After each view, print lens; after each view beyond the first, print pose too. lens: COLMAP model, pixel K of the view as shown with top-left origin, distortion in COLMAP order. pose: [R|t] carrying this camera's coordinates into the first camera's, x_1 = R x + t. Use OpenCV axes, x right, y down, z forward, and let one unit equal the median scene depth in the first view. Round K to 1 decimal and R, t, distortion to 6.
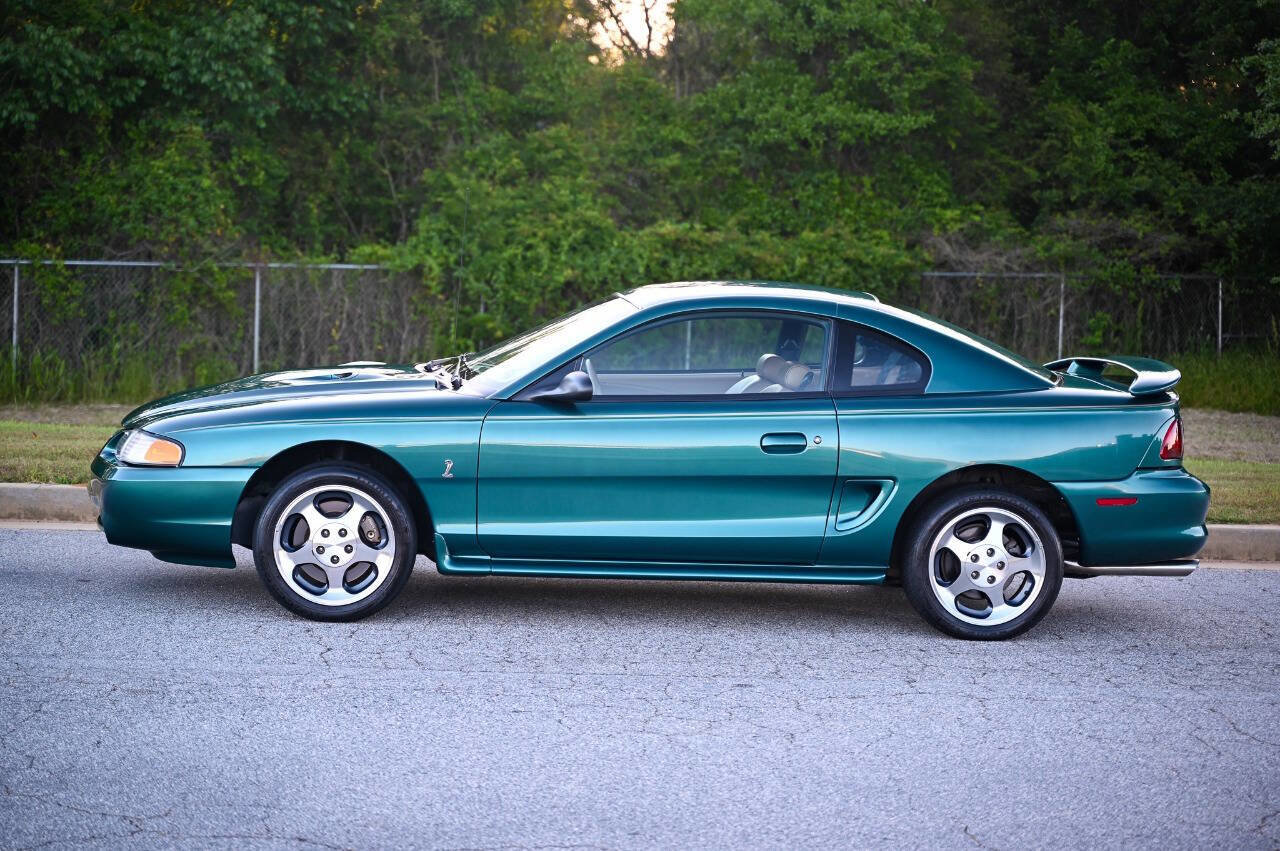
lens RADIAL K [[2736.7, 0, 632.4], [0, 2736.7, 410.9], [0, 0, 1]] dist [-0.004593, -0.454156]
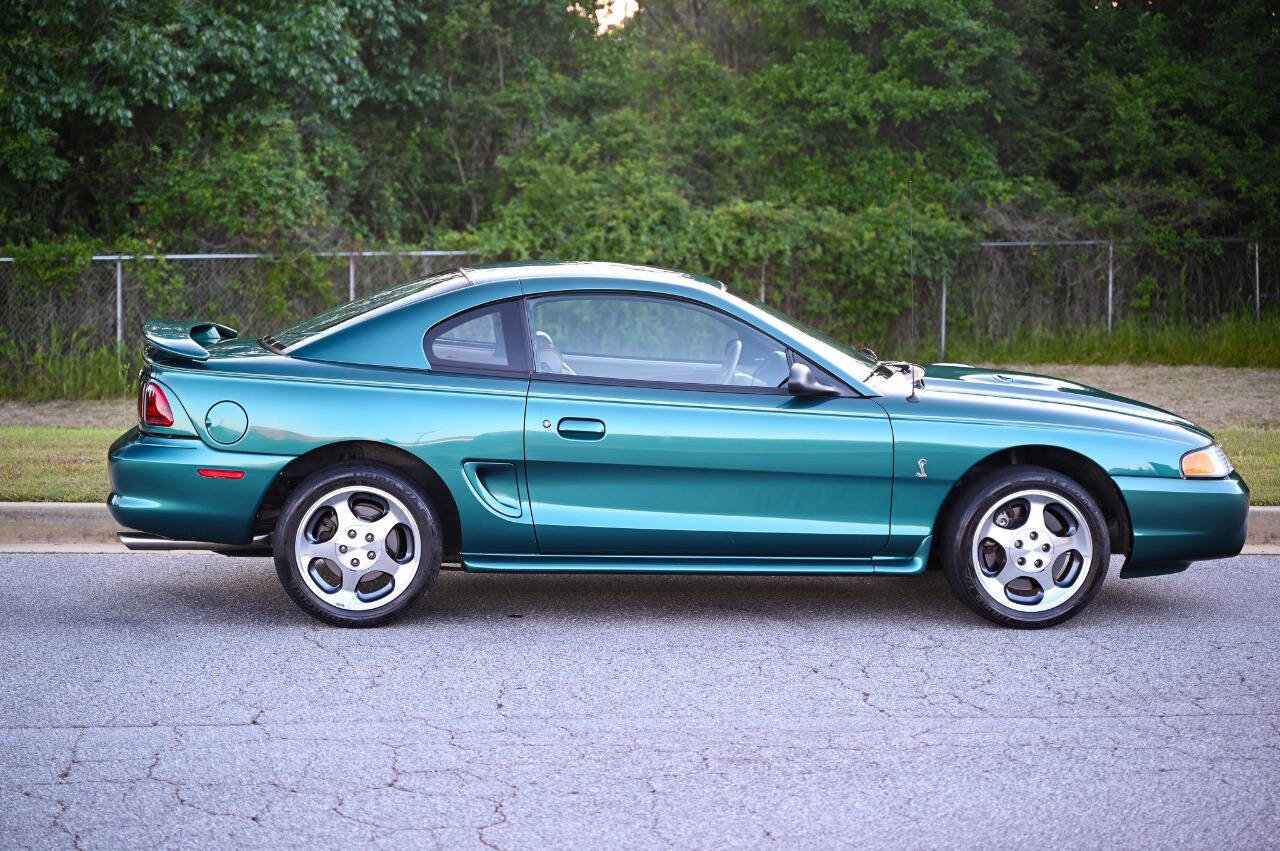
lens RADIAL K [[2562.2, 0, 632.9], [0, 2562.2, 404.5], [0, 0, 1]] dist [0.012008, -0.398483]
pose [[0.999171, -0.028842, 0.028719, -0.056742], [0.028496, 0.999517, 0.012379, -0.005723], [-0.029062, -0.011550, 0.999511, 0.039421]]
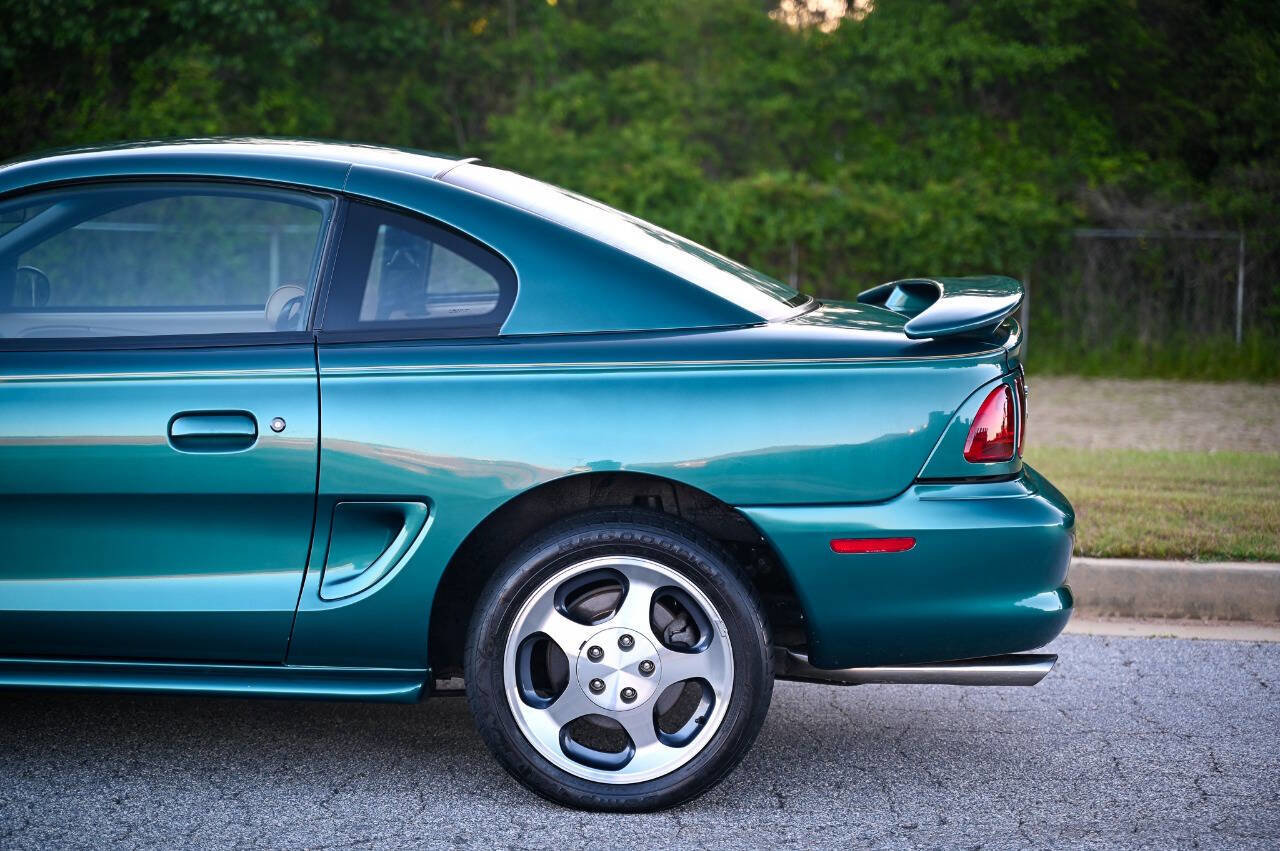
lens RADIAL K [[2735.4, 0, 640.0], [0, 2735.4, 425.5], [0, 0, 1]] dist [-0.036450, -0.126500]
pose [[0.995618, 0.000457, -0.093509, 0.053486], [0.000451, 0.999953, 0.009689, 0.001705], [0.093509, -0.009689, 0.995571, 0.143464]]
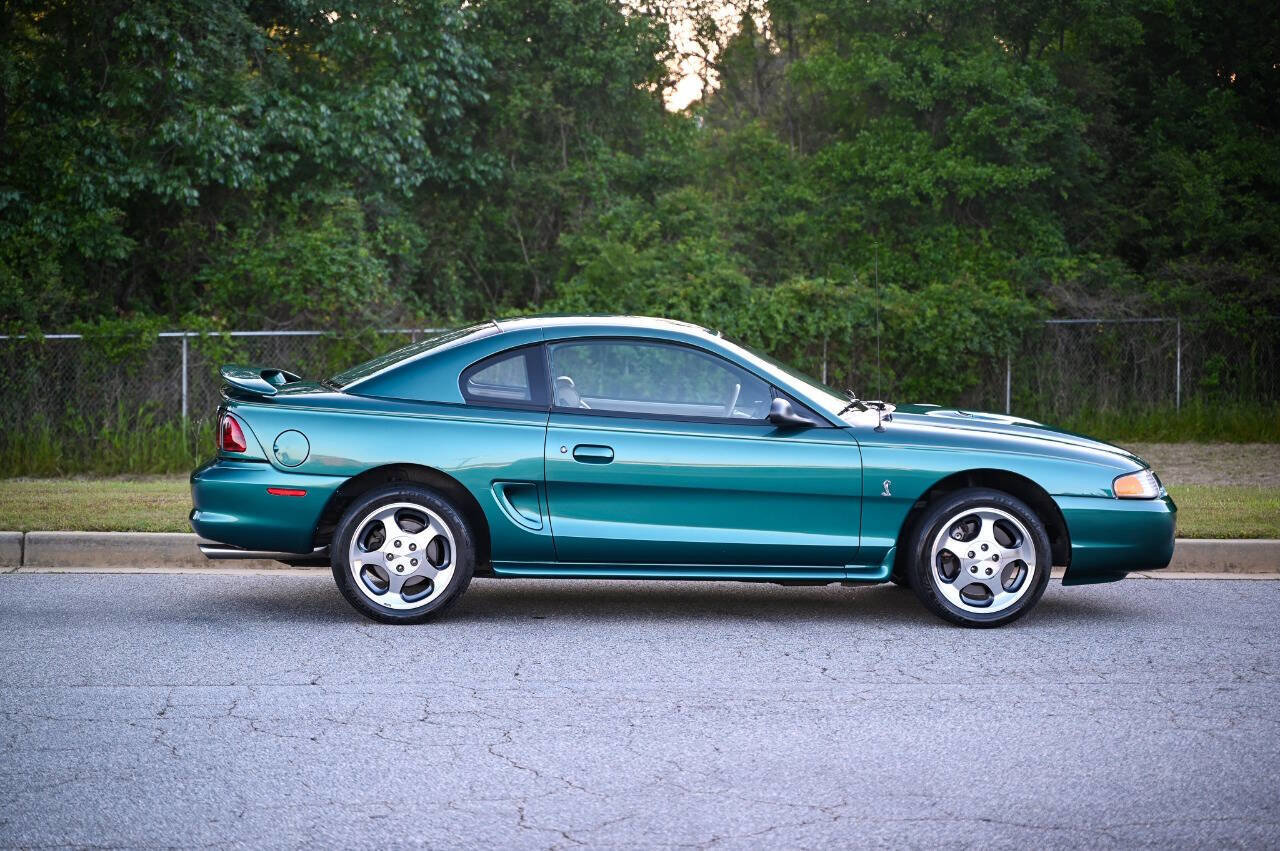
lens RADIAL K [[2736.7, 0, 632.4], [0, 2736.7, 410.9], [0, 0, 1]] dist [-0.004593, -0.454156]
pose [[0.999580, -0.028868, -0.002581, -0.048963], [0.028802, 0.999327, -0.022705, 0.002192], [0.003235, 0.022621, 0.999739, -0.025289]]
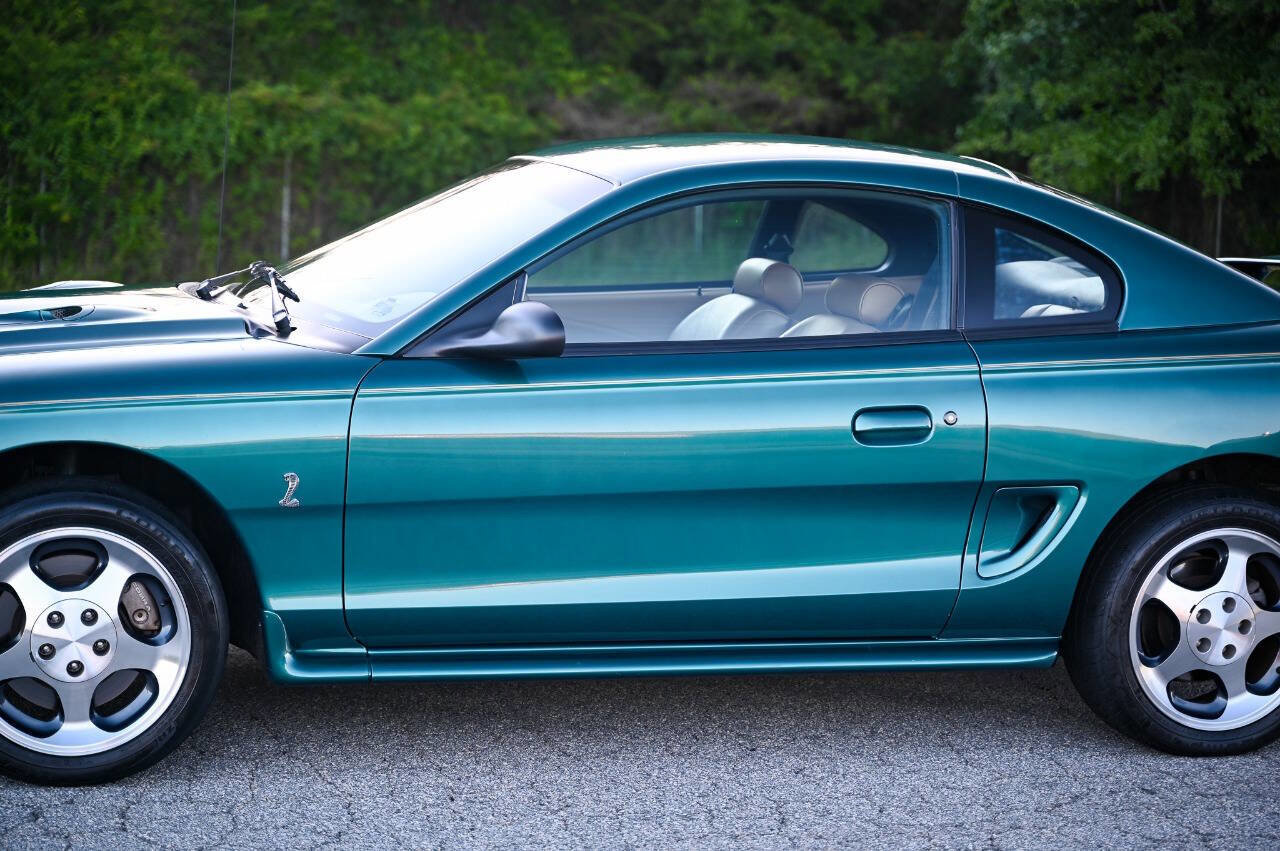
lens RADIAL K [[2735.4, 0, 640.0], [0, 2735.4, 425.5], [0, 0, 1]] dist [-0.036450, -0.126500]
pose [[0.983041, -0.022544, 0.181992, -0.027840], [0.013351, 0.998580, 0.051580, -0.005059], [-0.182897, -0.048275, 0.981946, 0.135495]]
